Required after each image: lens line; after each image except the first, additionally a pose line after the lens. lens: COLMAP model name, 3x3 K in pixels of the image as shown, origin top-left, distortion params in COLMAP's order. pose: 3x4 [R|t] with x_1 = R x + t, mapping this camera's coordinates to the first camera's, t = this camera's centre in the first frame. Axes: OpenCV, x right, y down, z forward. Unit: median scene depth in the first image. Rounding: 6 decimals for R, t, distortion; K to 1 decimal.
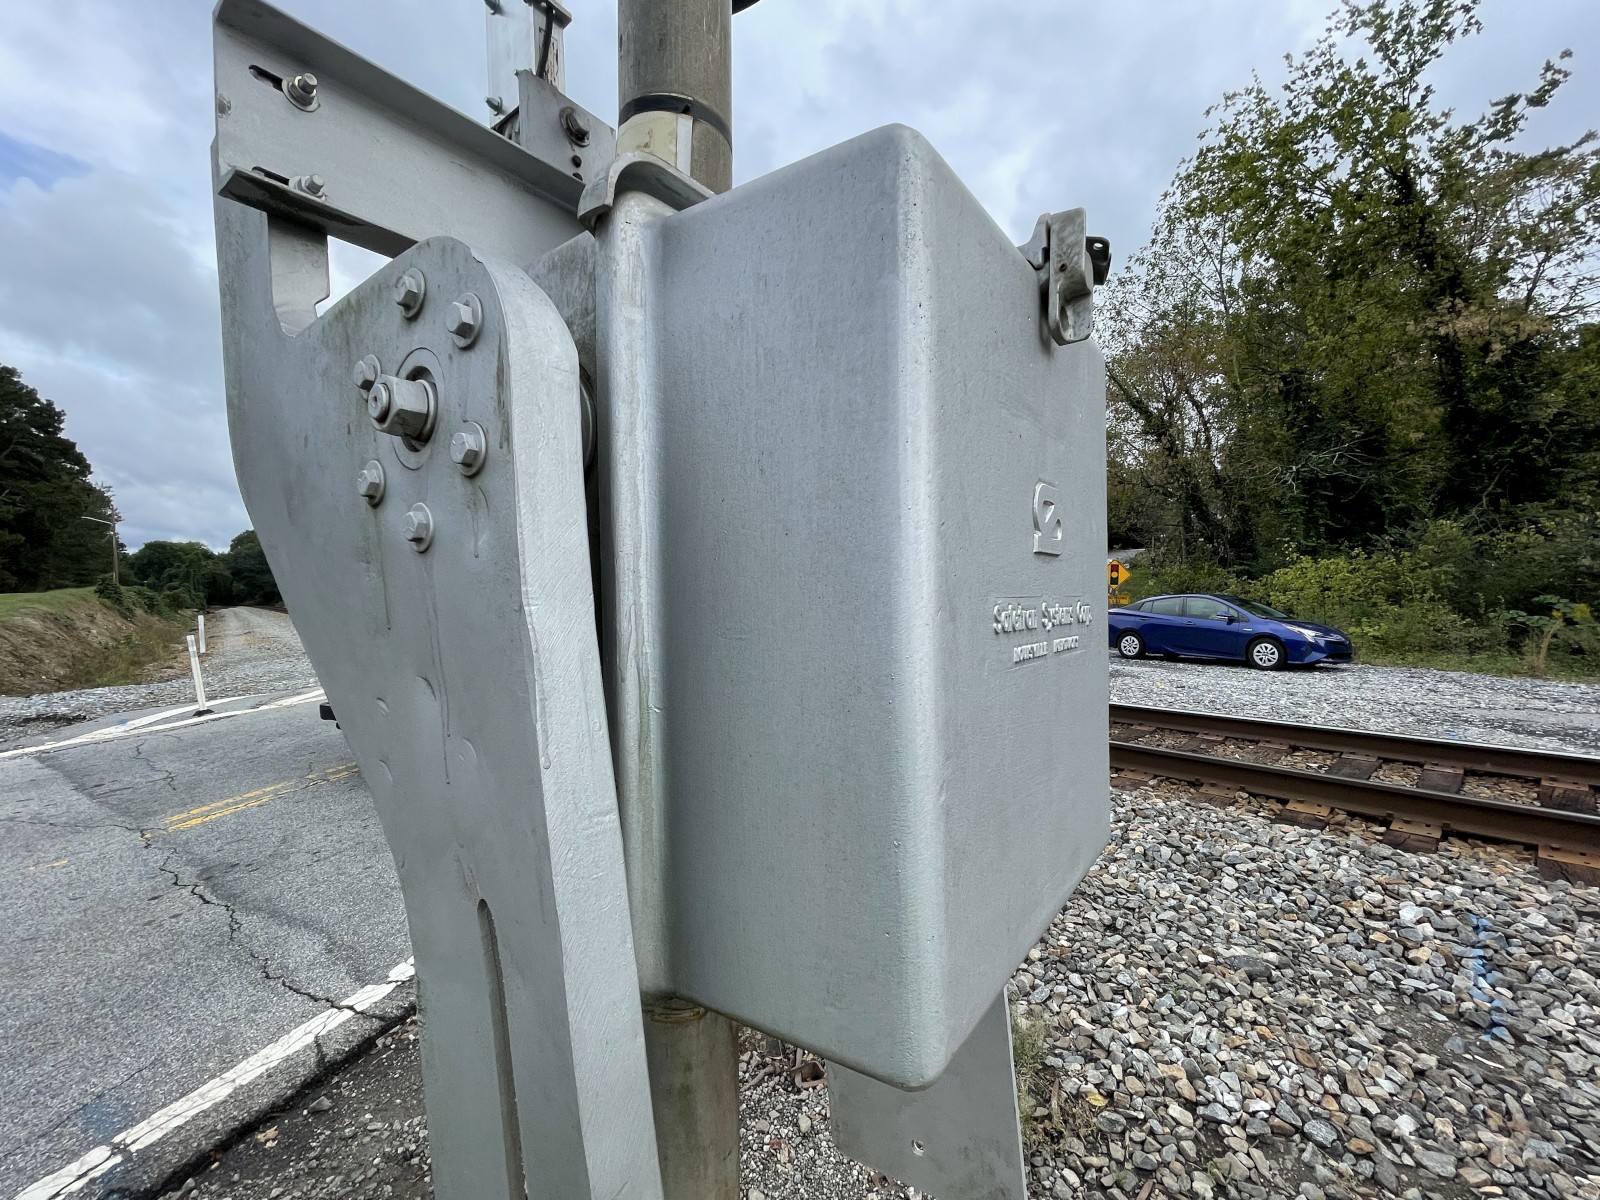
lens RADIAL K [[671.7, 0, 808.4], [0, 671.7, 595.9], [0, 0, 1]] dist [-0.002171, 0.000945]
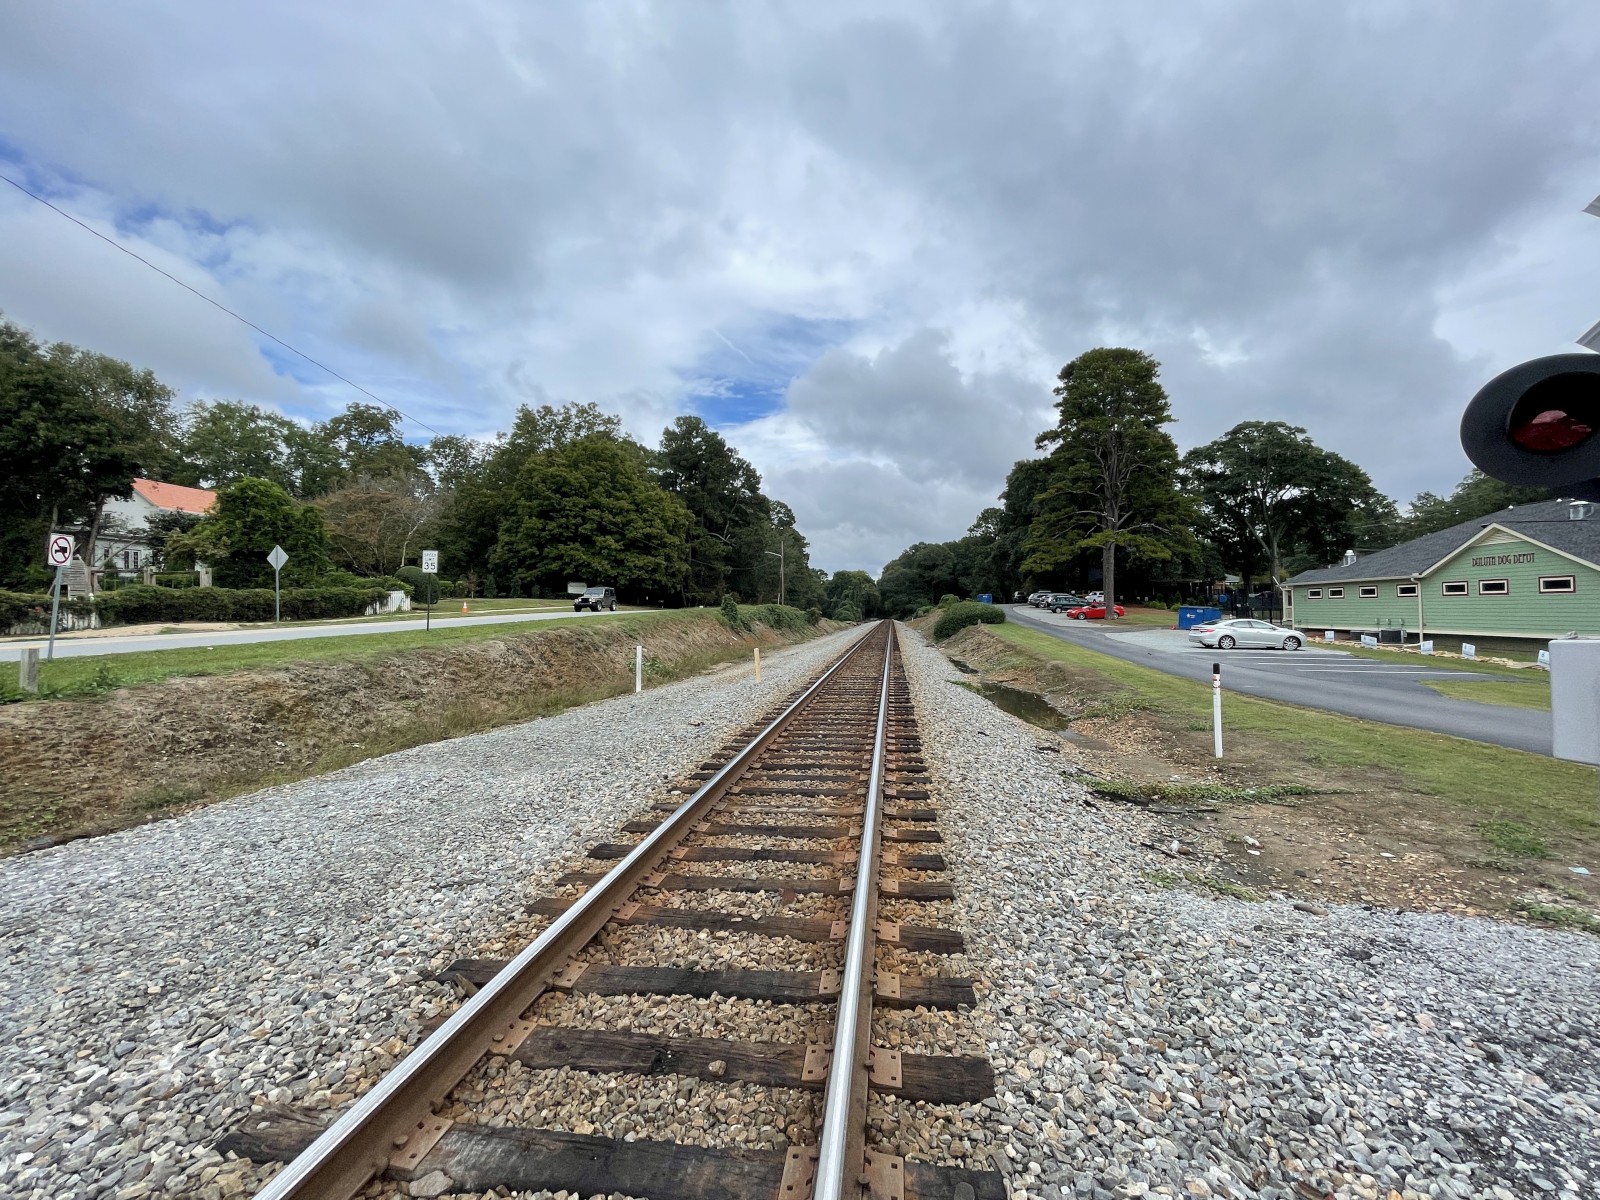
lens RADIAL K [[641.1, 0, 807.5], [0, 641.1, 599.3], [0, 0, 1]] dist [-0.002973, 0.000124]
pose [[0.653026, 0.003624, -0.757327, -0.255088], [-0.022353, 0.999645, -0.014491, -0.028231], [0.757006, 0.026392, 0.652875, 0.856353]]
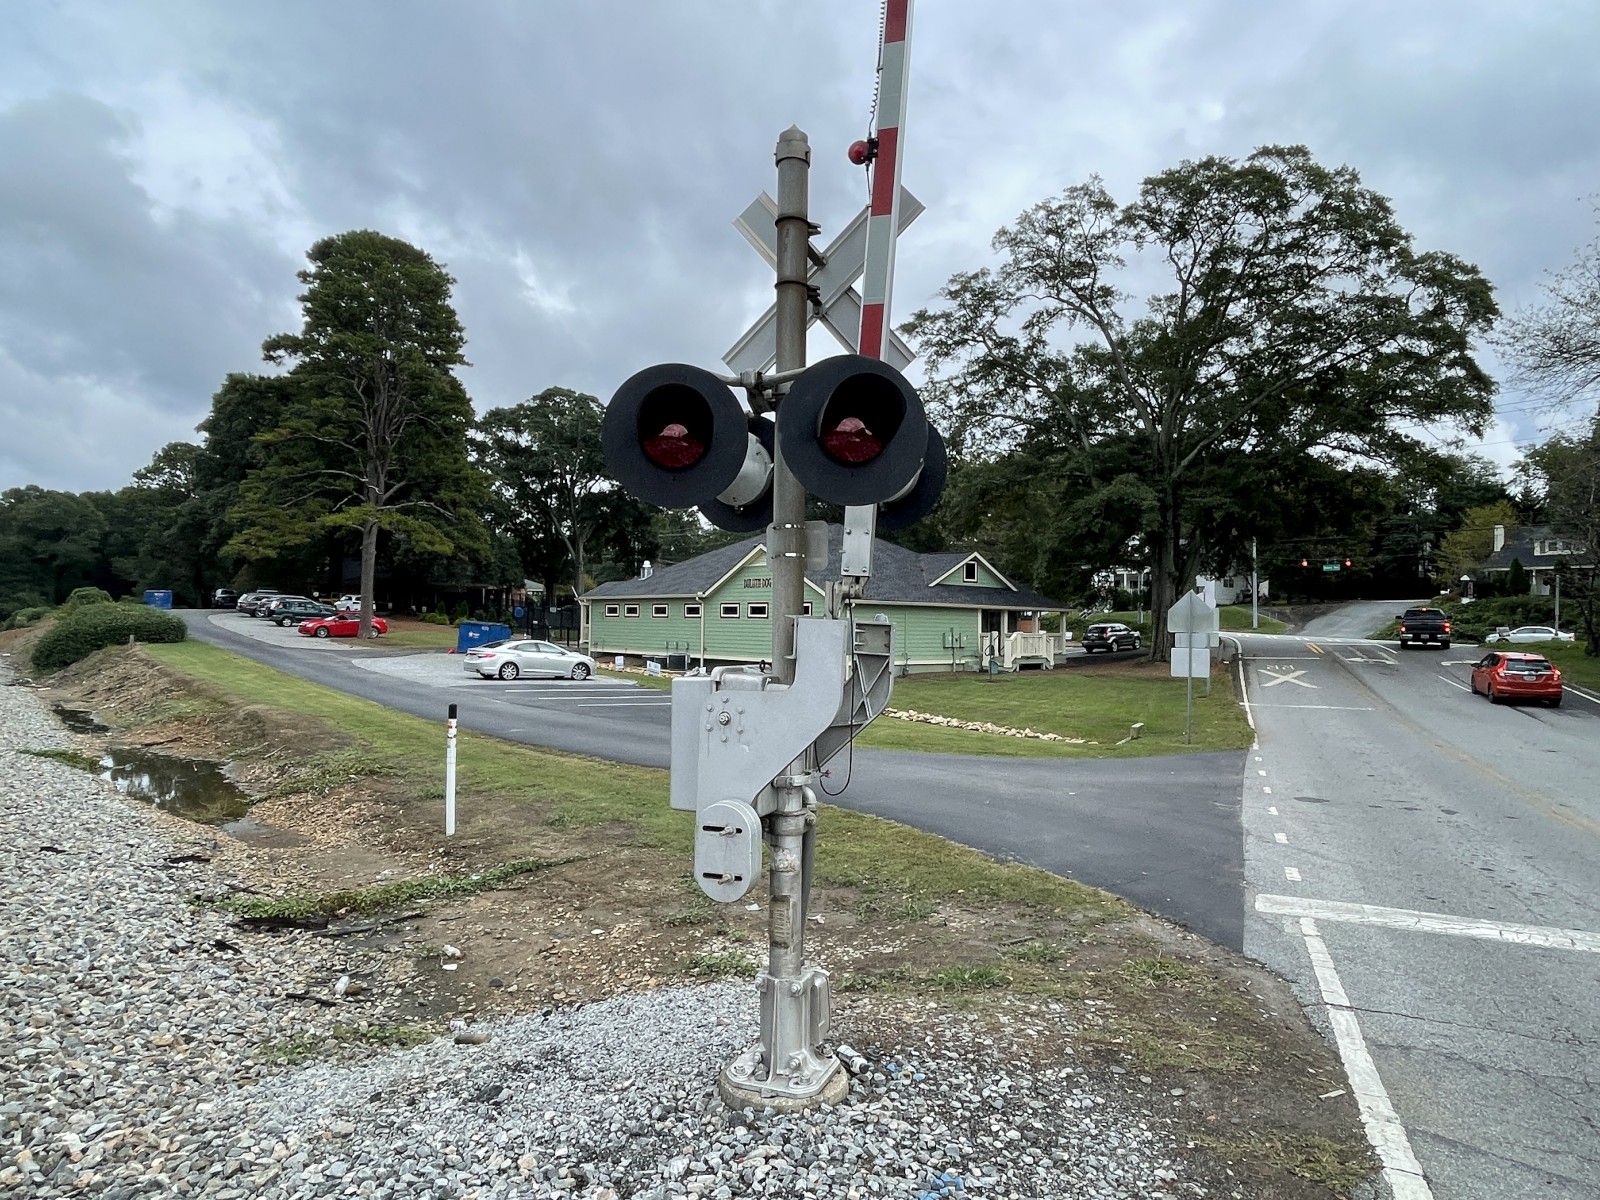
lens RADIAL K [[962.4, 0, 800.0], [0, 962.4, 600.0], [0, 0, 1]] dist [0.002137, -0.001700]
pose [[0.999072, 0.041876, -0.010072, -0.220394], [-0.042334, 0.997822, -0.050580, -0.032846], [0.007932, 0.050960, 0.998669, 0.887492]]
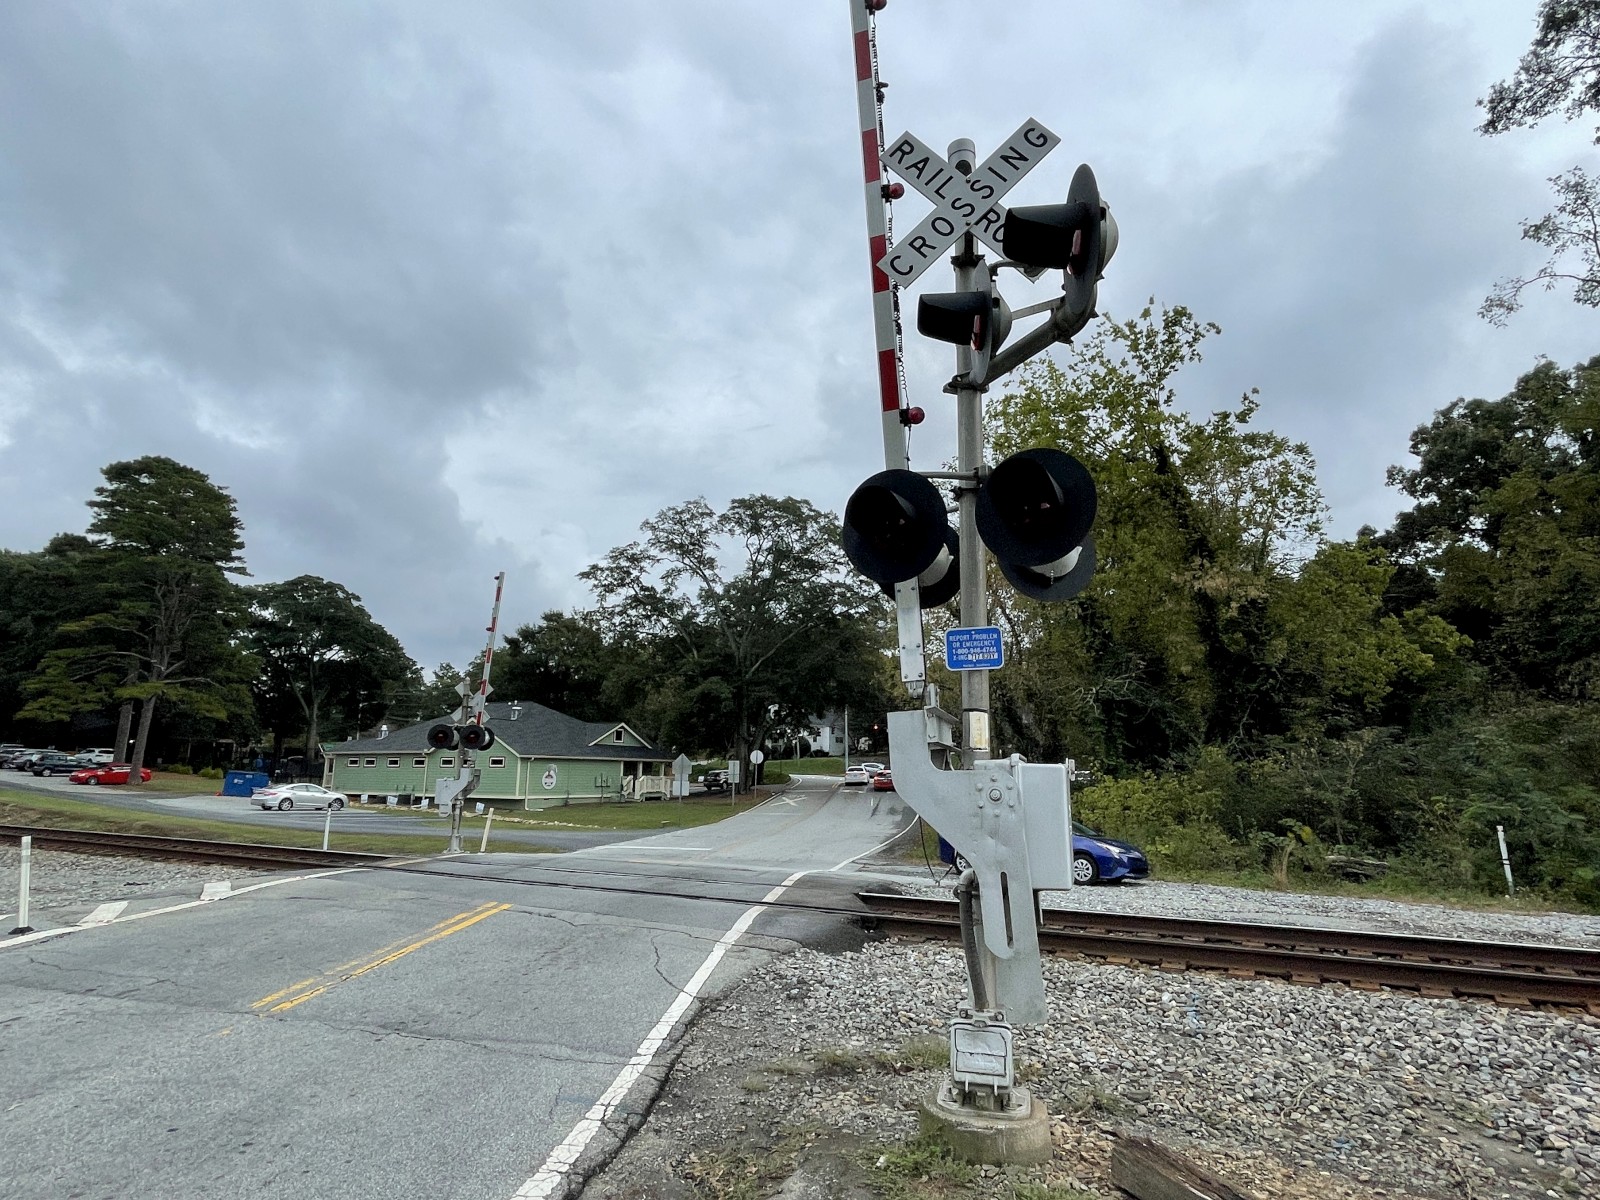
lens RADIAL K [[864.1, 0, 805.6], [0, 864.1, 595.8], [0, 0, 1]] dist [-0.005713, -0.000389]
pose [[0.952836, 0.094088, 0.288533, -0.136291], [-0.024824, 0.971706, -0.234888, -0.003745], [-0.302469, 0.216647, 0.928212, -0.185353]]
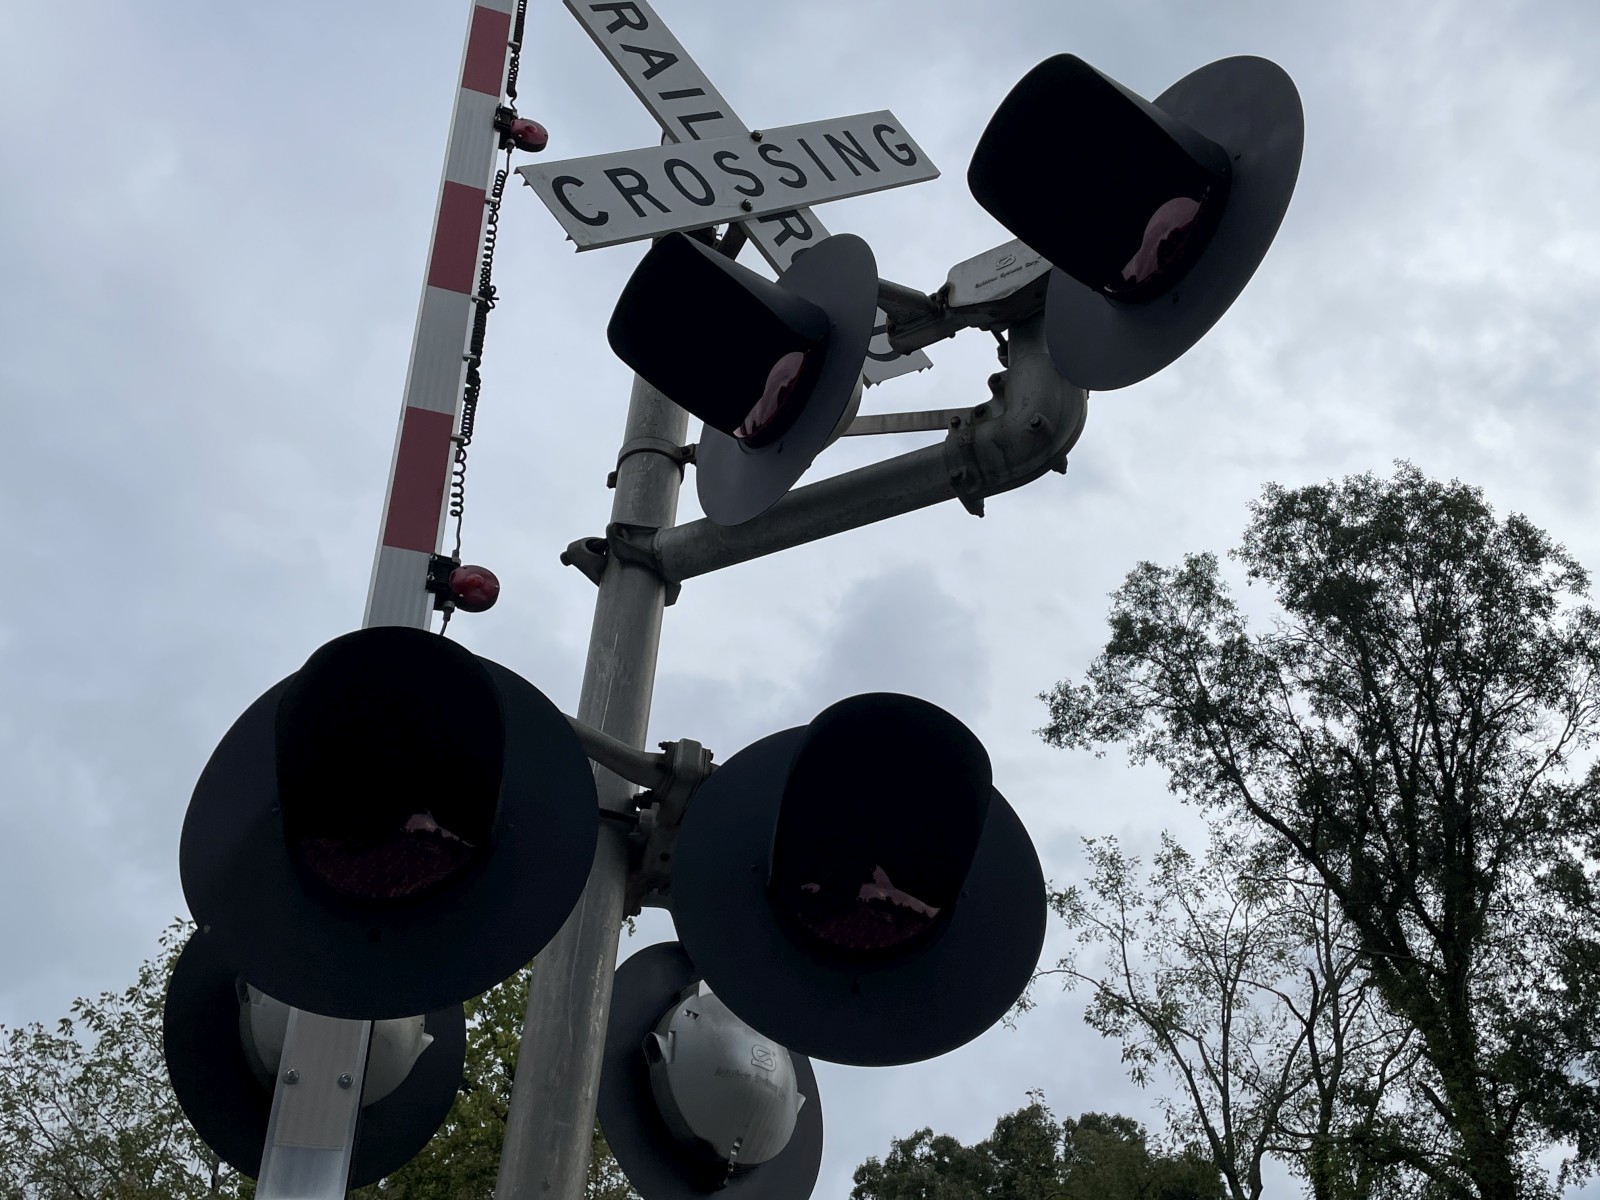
lens RADIAL K [[1598.6, 0, 802.7], [0, 1598.6, 592.3], [0, 0, 1]] dist [0.032102, -0.006603]
pose [[0.577548, 0.548495, 0.604641, -0.111661], [-0.037285, 0.757608, -0.651644, -0.012388], [-0.815505, 0.353811, 0.458006, -0.049262]]
